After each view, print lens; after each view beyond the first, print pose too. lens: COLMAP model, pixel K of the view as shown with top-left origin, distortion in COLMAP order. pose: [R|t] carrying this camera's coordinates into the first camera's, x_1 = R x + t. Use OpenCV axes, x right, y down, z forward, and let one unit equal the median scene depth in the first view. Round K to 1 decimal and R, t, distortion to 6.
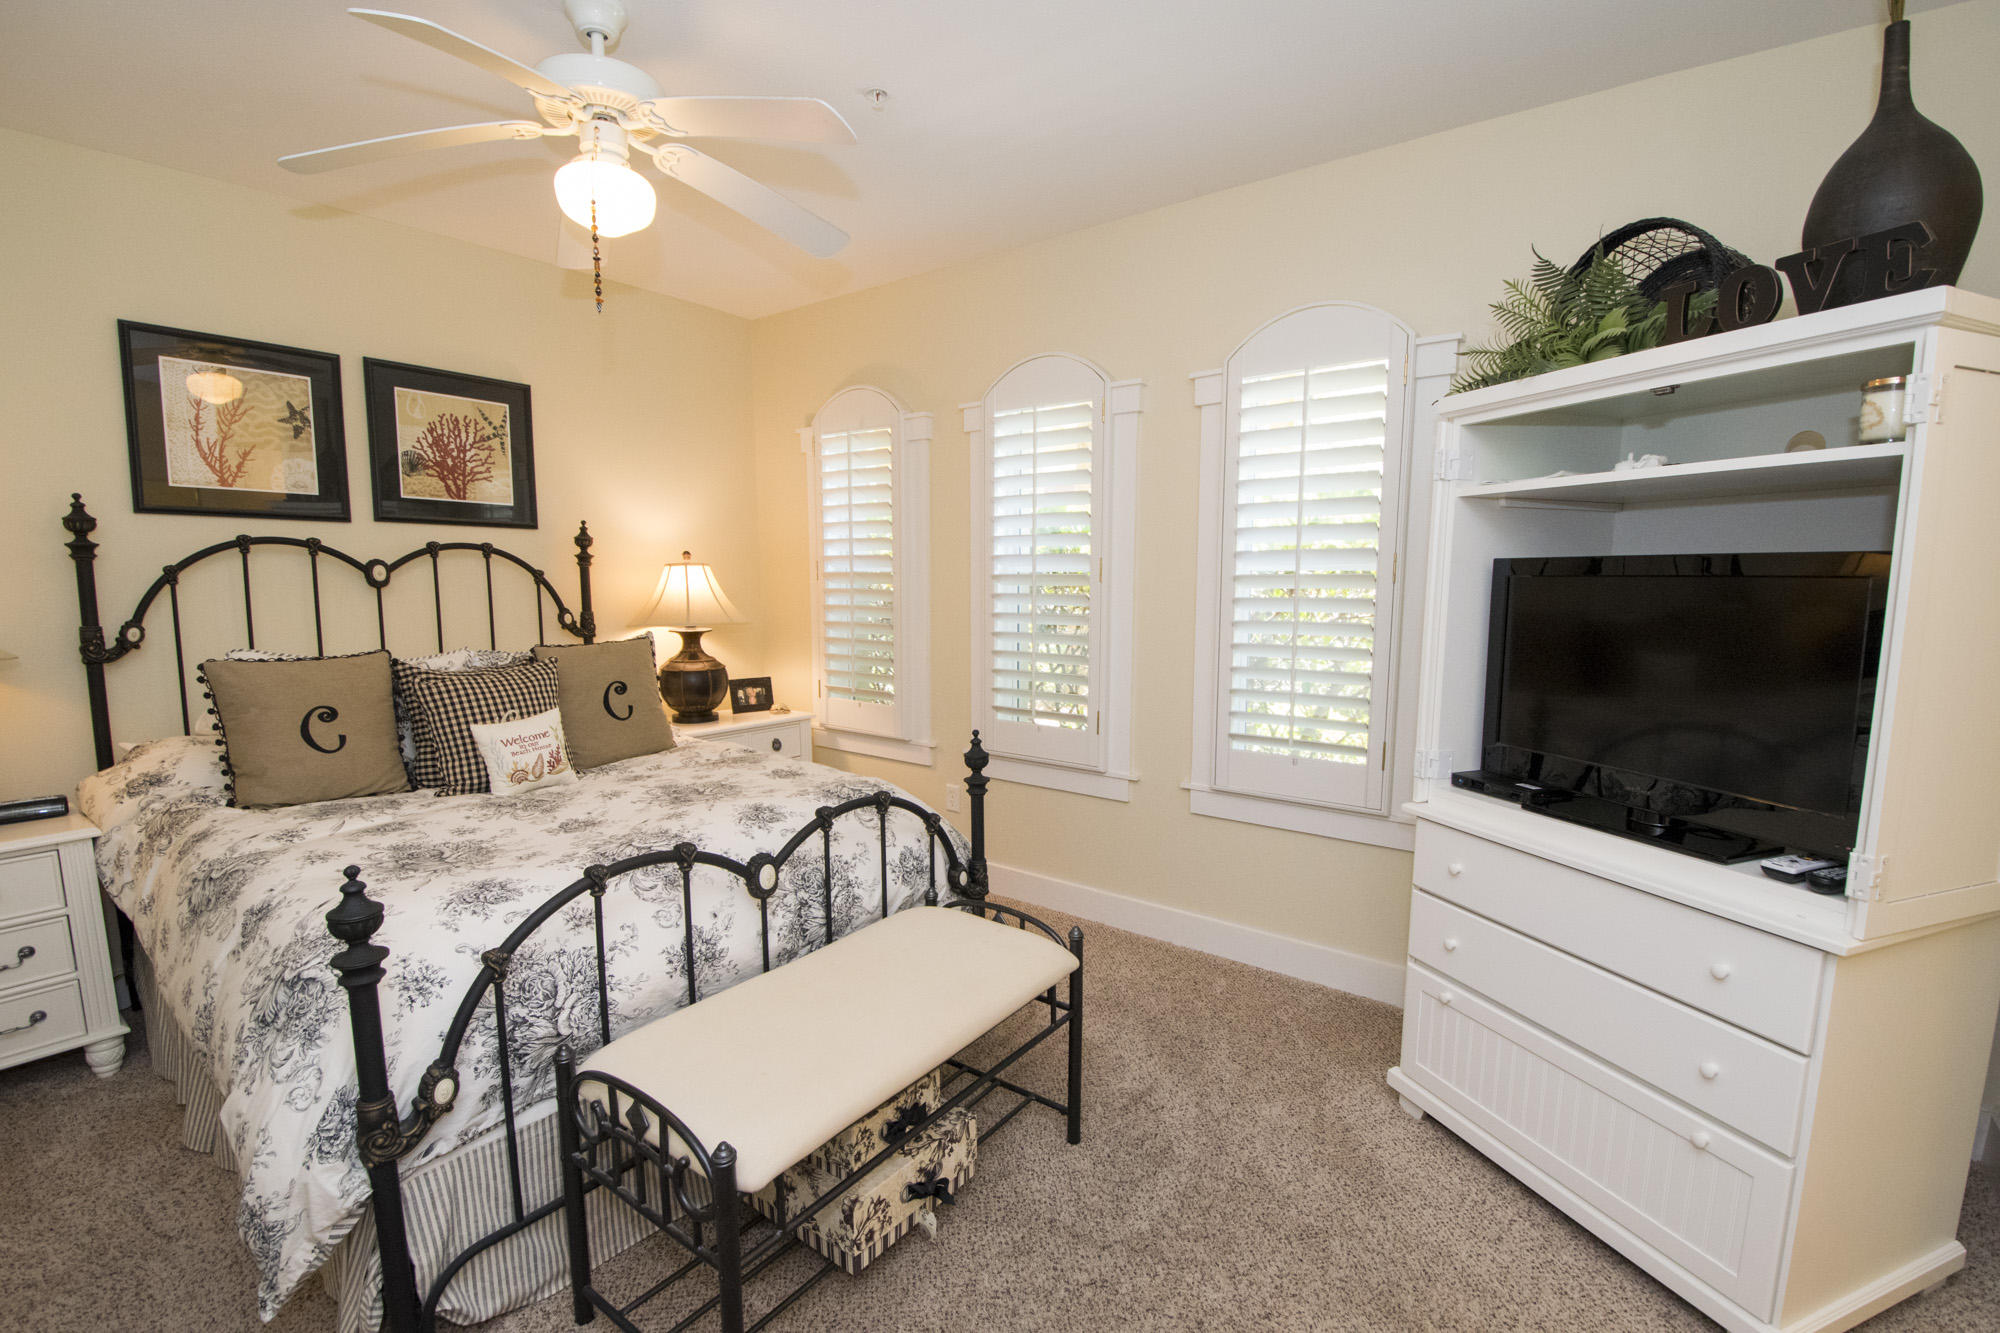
lens RADIAL K [[863.3, 0, 1001.2], [0, 863.3, 688.9], [0, 0, 1]] dist [-0.028675, -0.000748]
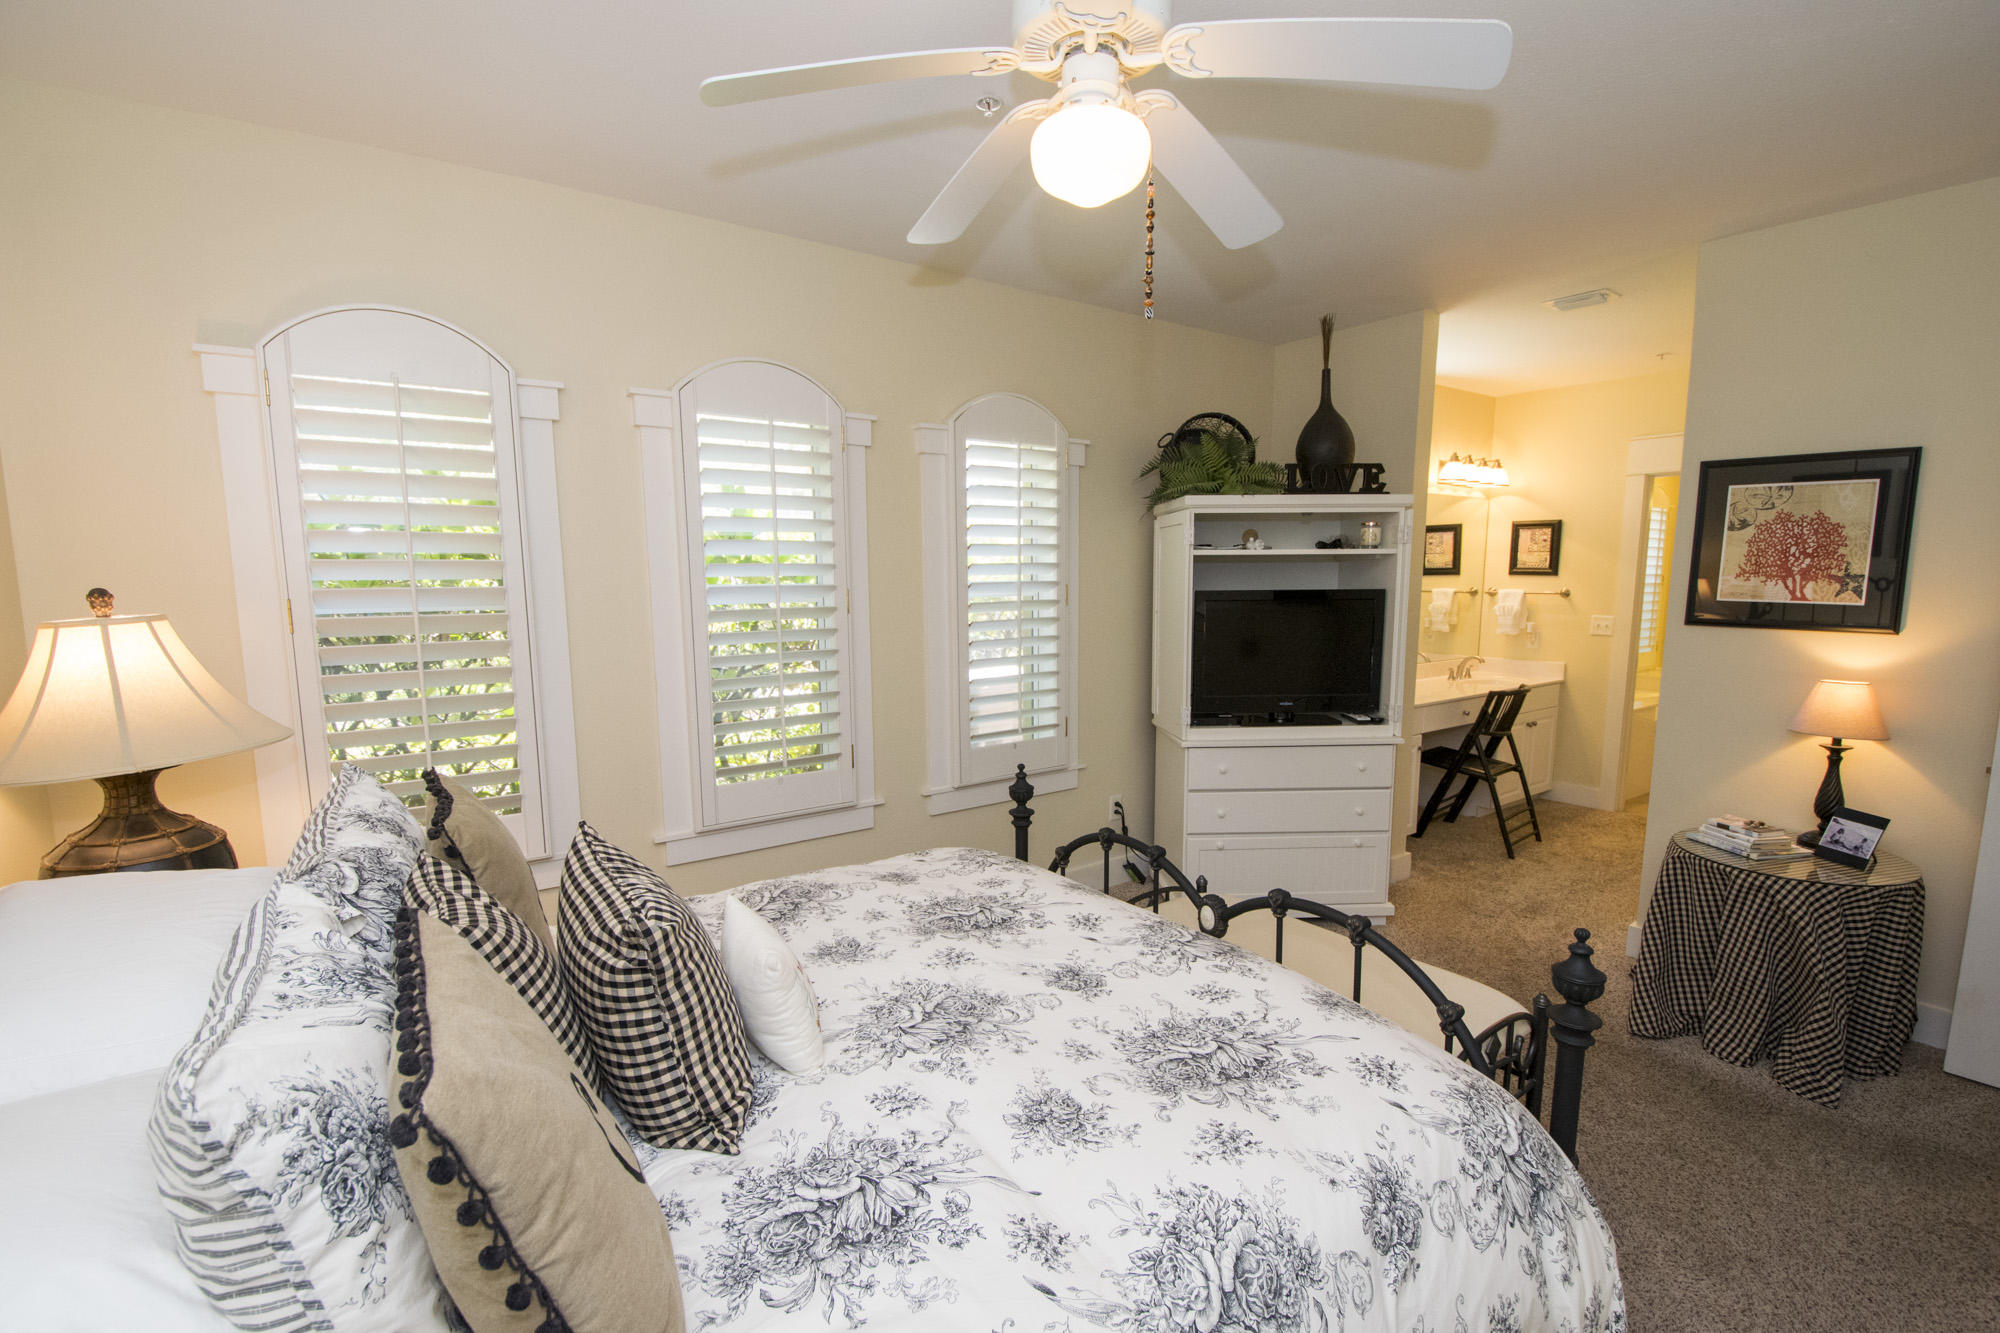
lens RADIAL K [[898.5, 0, 1005.0], [0, 898.5, 696.0], [0, 0, 1]] dist [0.001263, -0.000160]
pose [[0.288468, -0.142882, 0.946769, -1.058509], [0.126498, 0.985823, 0.110234, -0.159225], [-0.949097, 0.087965, 0.302453, 0.682621]]
